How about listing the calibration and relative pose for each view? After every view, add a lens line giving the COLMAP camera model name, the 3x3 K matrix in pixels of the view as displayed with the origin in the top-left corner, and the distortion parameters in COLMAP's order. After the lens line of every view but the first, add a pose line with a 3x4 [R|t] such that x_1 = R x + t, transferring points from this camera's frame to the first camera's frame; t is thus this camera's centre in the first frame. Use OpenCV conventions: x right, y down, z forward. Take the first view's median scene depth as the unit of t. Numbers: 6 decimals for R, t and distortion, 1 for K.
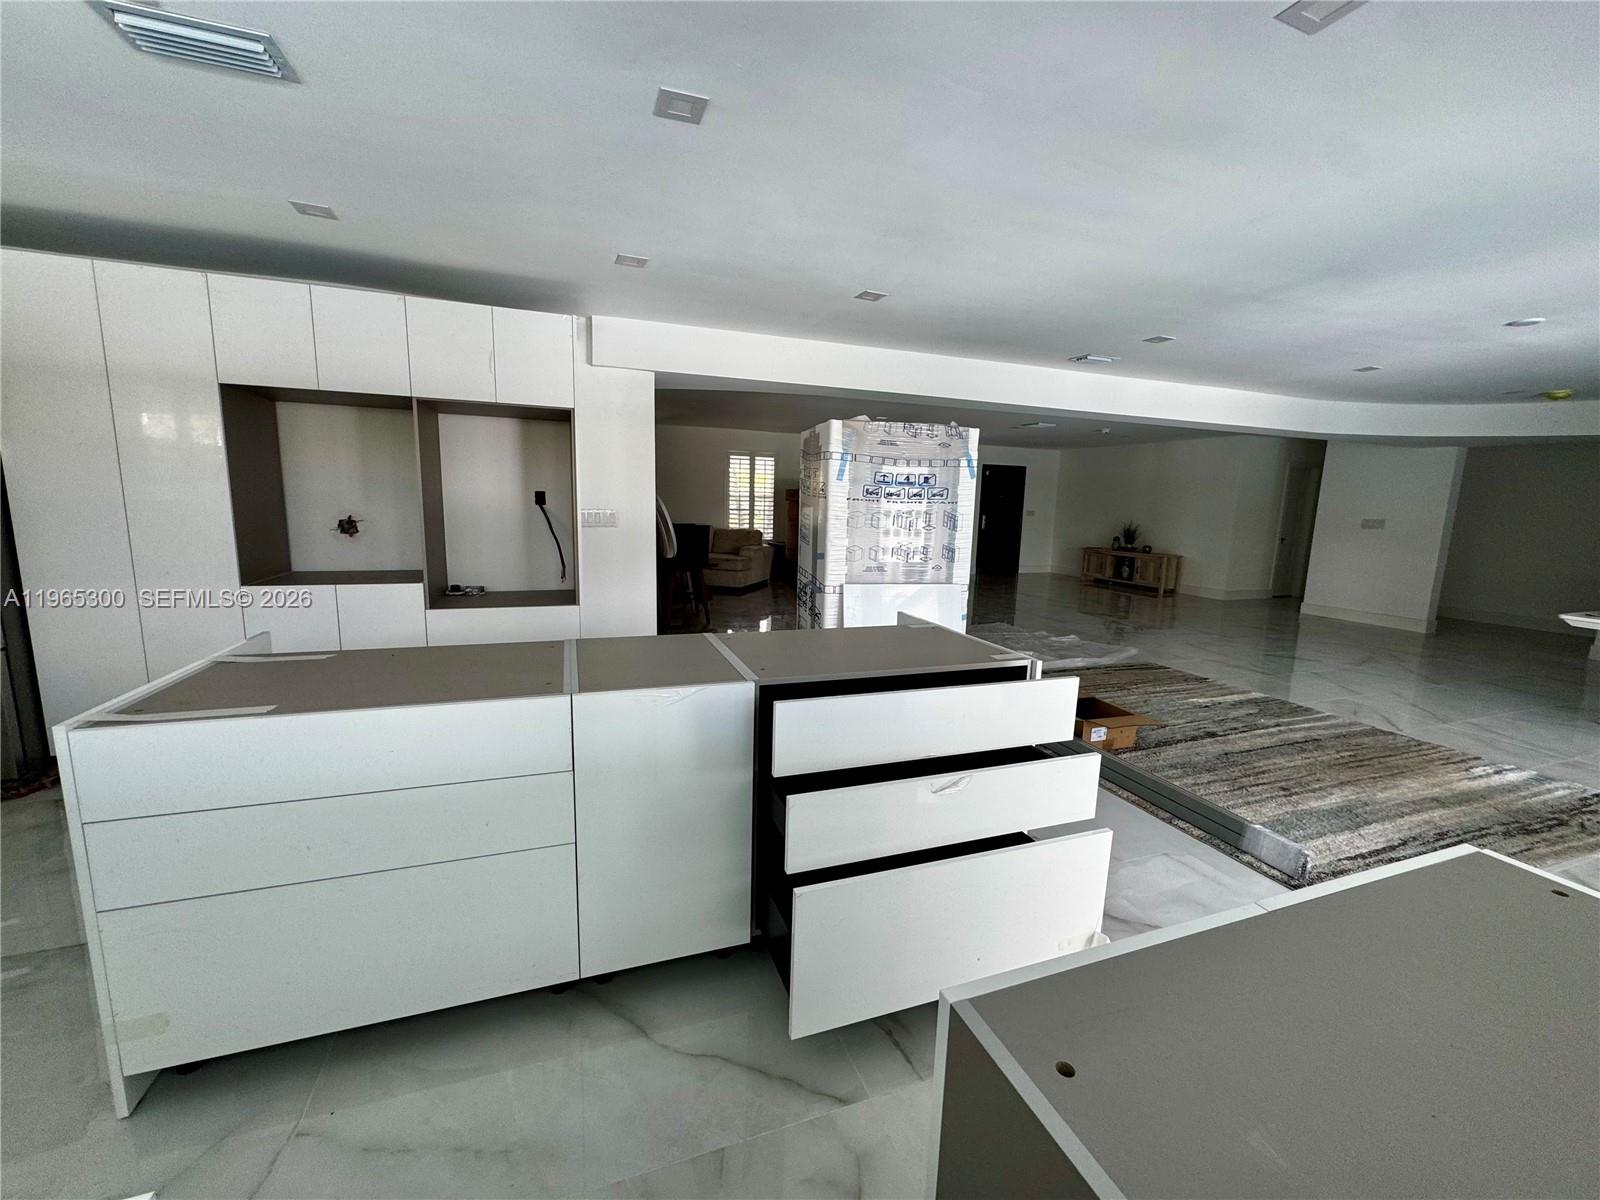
lens RADIAL K [[640.5, 0, 799.9], [0, 640.5, 601.1], [0, 0, 1]] dist [-0.001152, -0.000075]
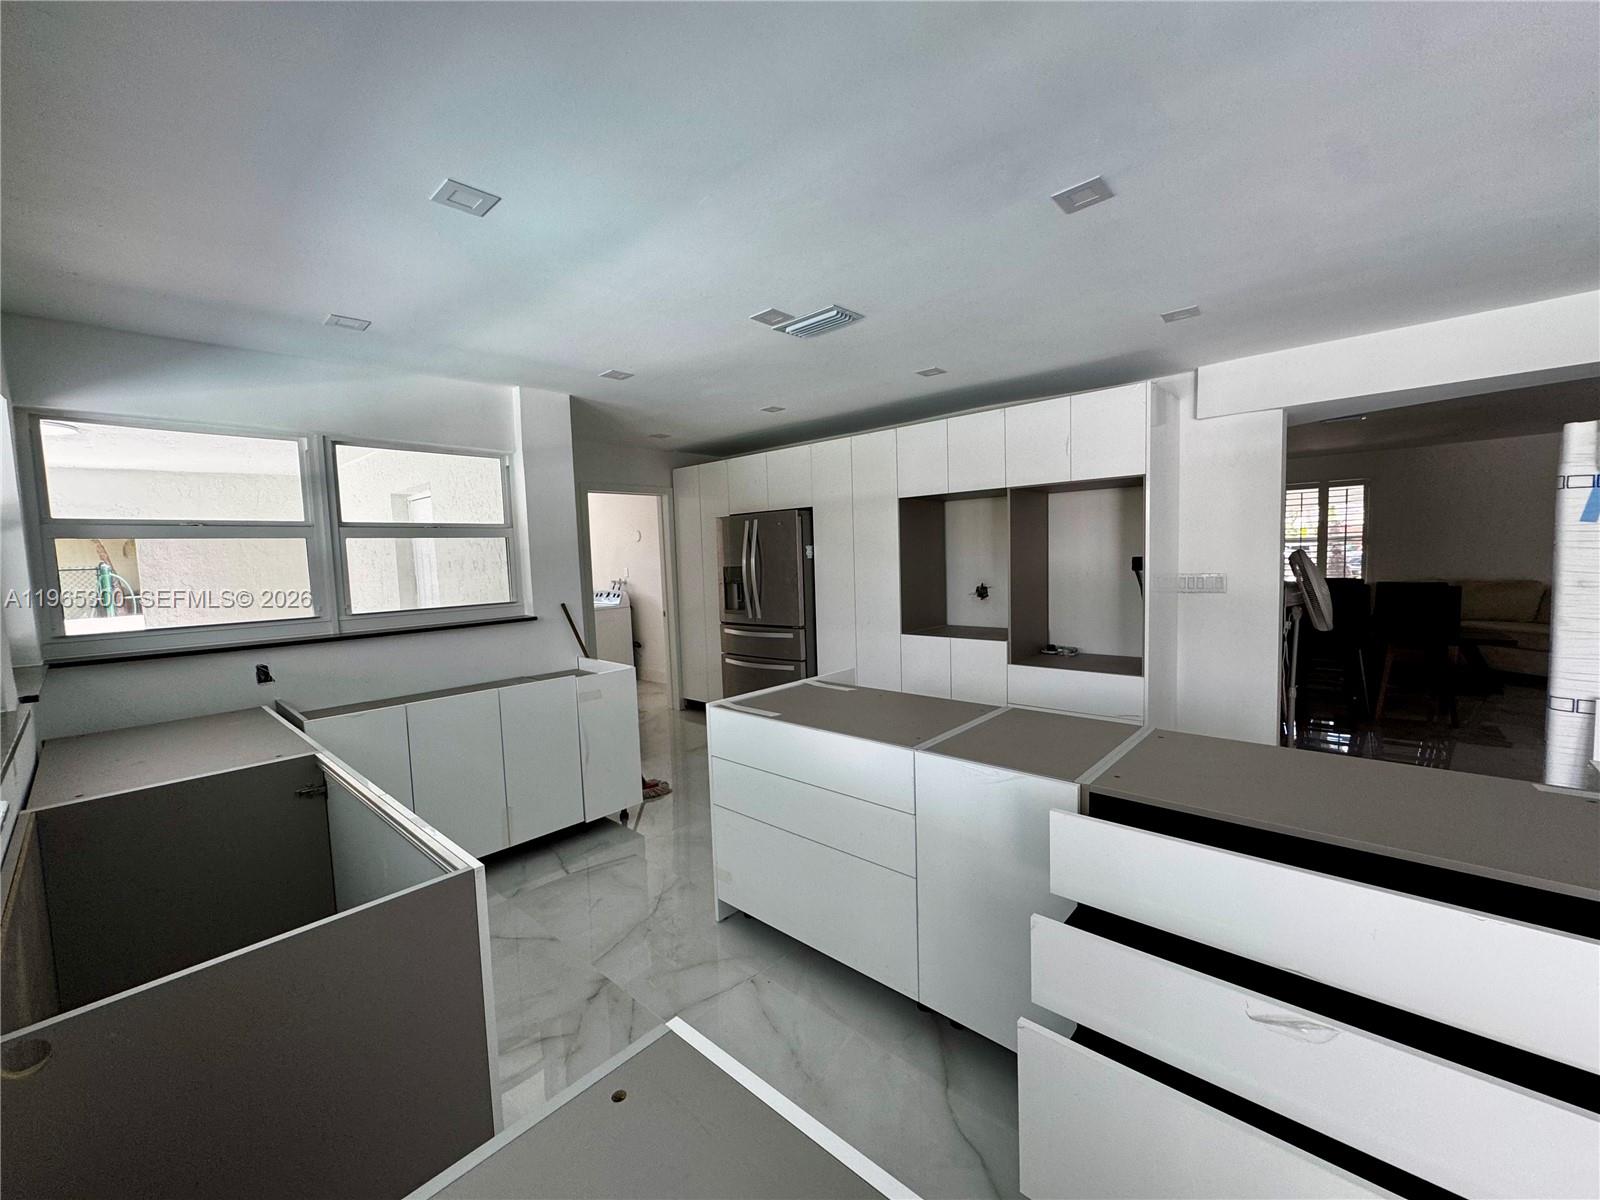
lens RADIAL K [[640.5, 0, 799.5], [0, 640.5, 601.8], [0, 0, 1]] dist [-0.001152, -0.000075]
pose [[0.466741, 0.023187, -0.884090, 0.293181], [-0.092524, 0.995451, -0.022739, -0.041109], [0.879541, 0.092413, 0.466763, 0.112099]]
